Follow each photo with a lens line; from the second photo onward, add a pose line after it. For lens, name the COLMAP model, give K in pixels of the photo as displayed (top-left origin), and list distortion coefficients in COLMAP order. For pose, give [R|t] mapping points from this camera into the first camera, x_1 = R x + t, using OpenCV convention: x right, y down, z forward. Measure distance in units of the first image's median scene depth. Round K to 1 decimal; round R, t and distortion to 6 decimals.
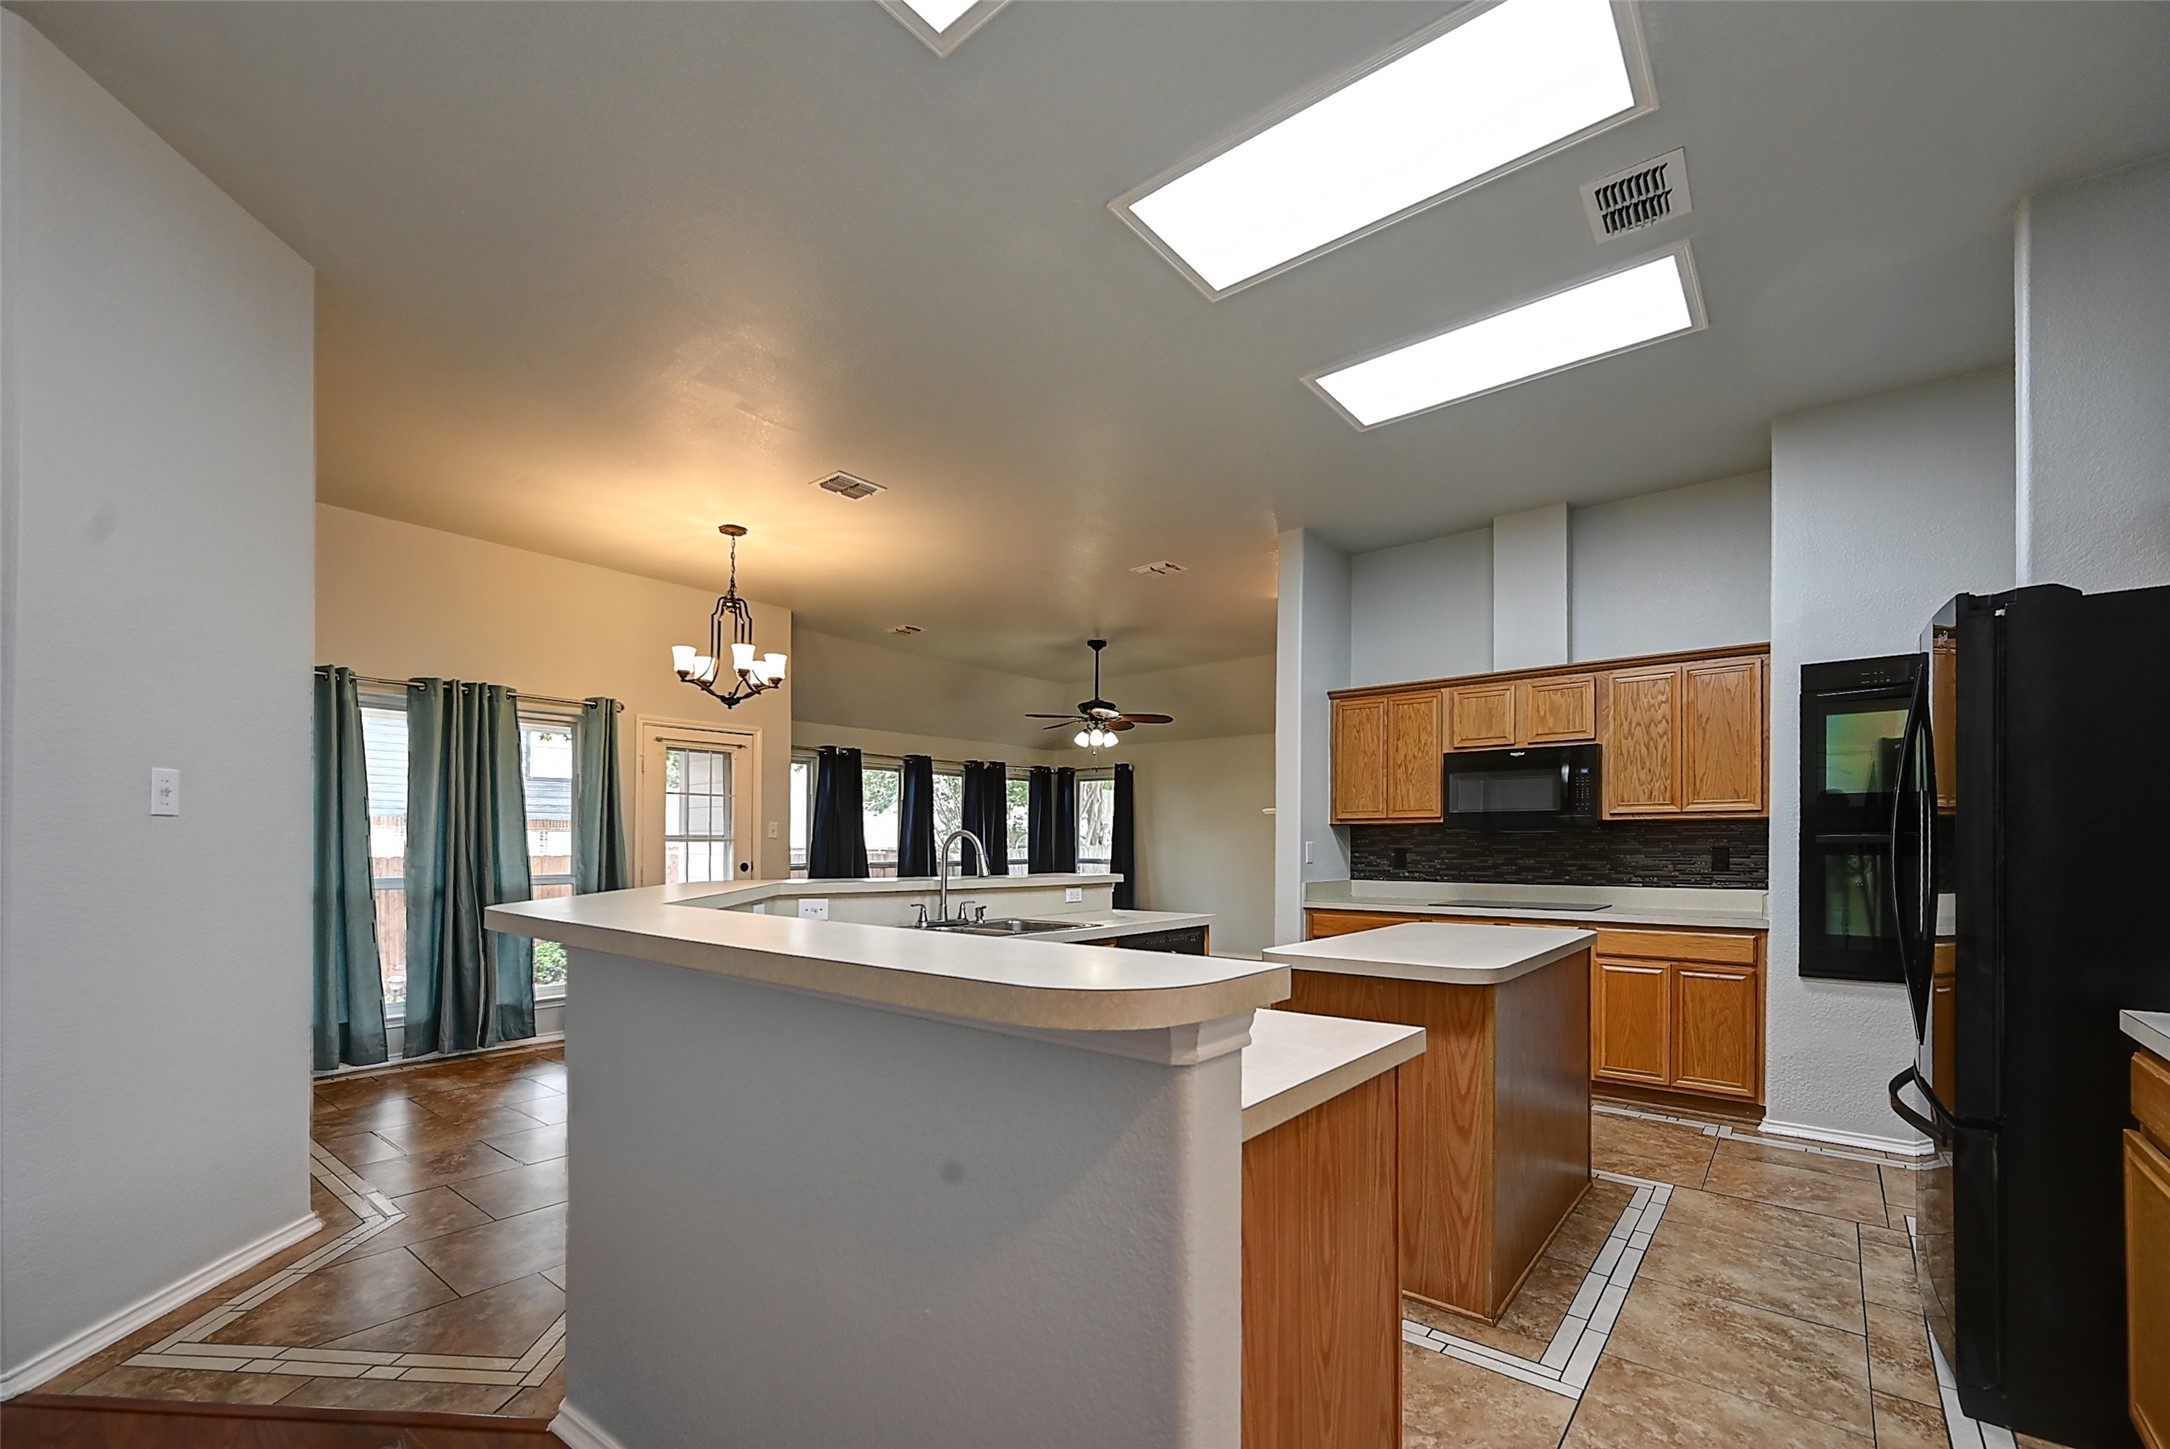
lens RADIAL K [[932.1, 0, 1114.1], [0, 932.1, 839.7], [0, 0, 1]] dist [-0.012308, -0.000171]
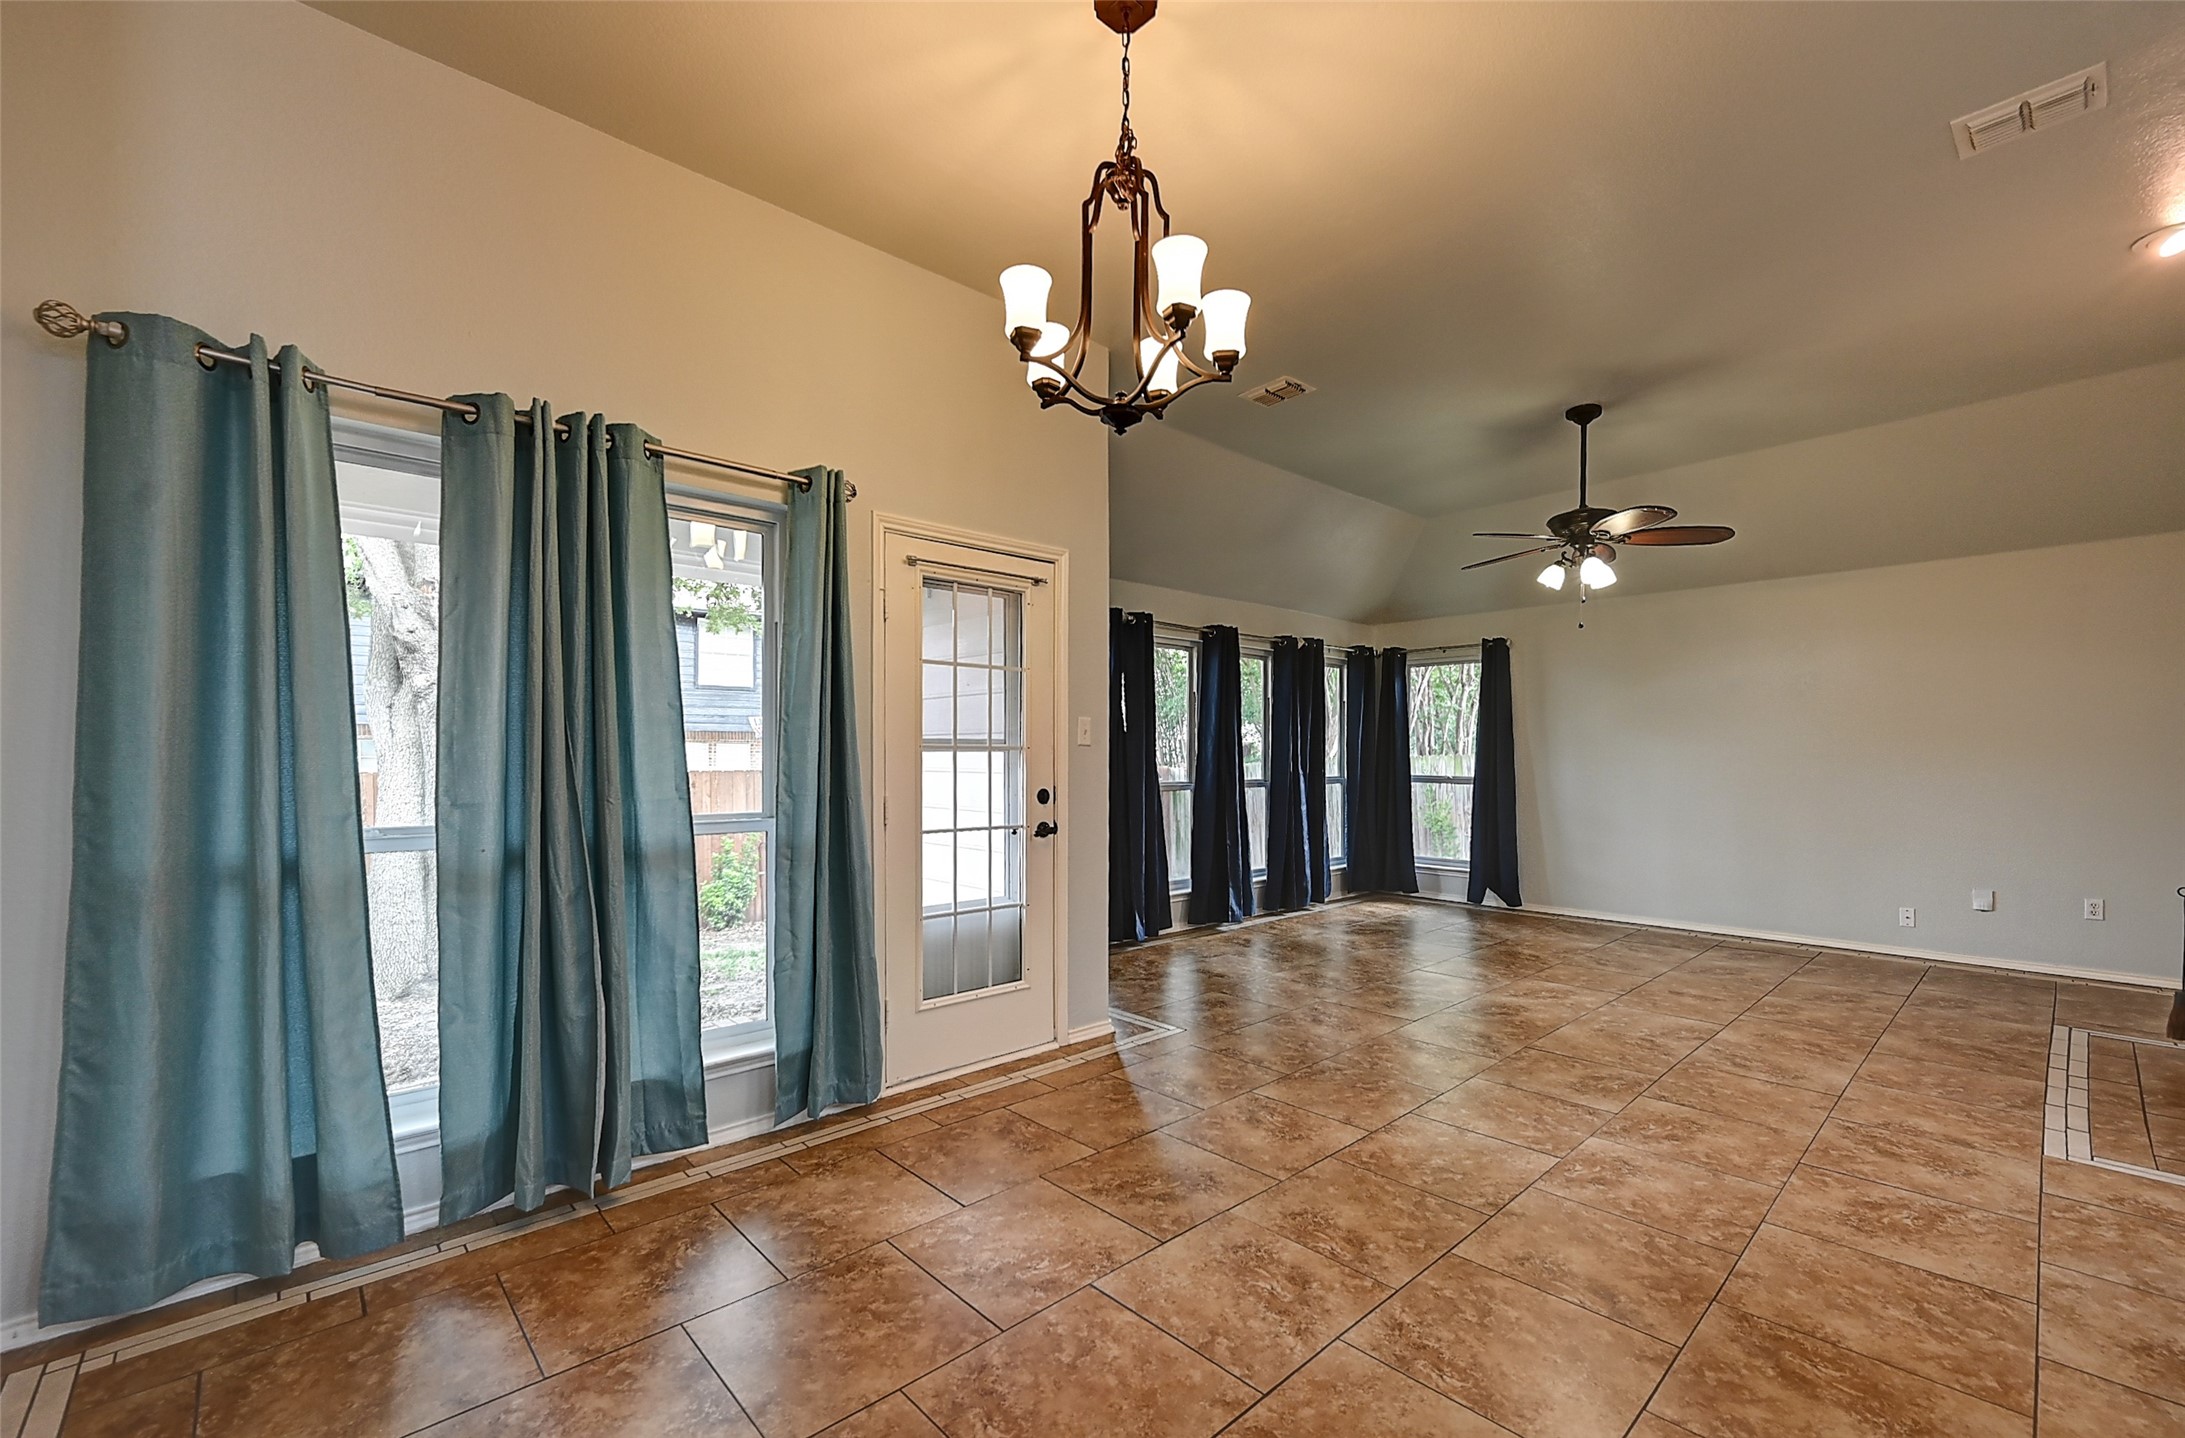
lens RADIAL K [[903.3, 0, 1085.7], [0, 903.3, 774.4], [0, 0, 1]] dist [-0.002426, 0.000589]
pose [[0.988338, -0.000623, -0.152278, -0.334865], [0.003917, 0.999765, 0.021330, 0.005745], [0.152228, -0.021678, 0.988108, 0.533029]]
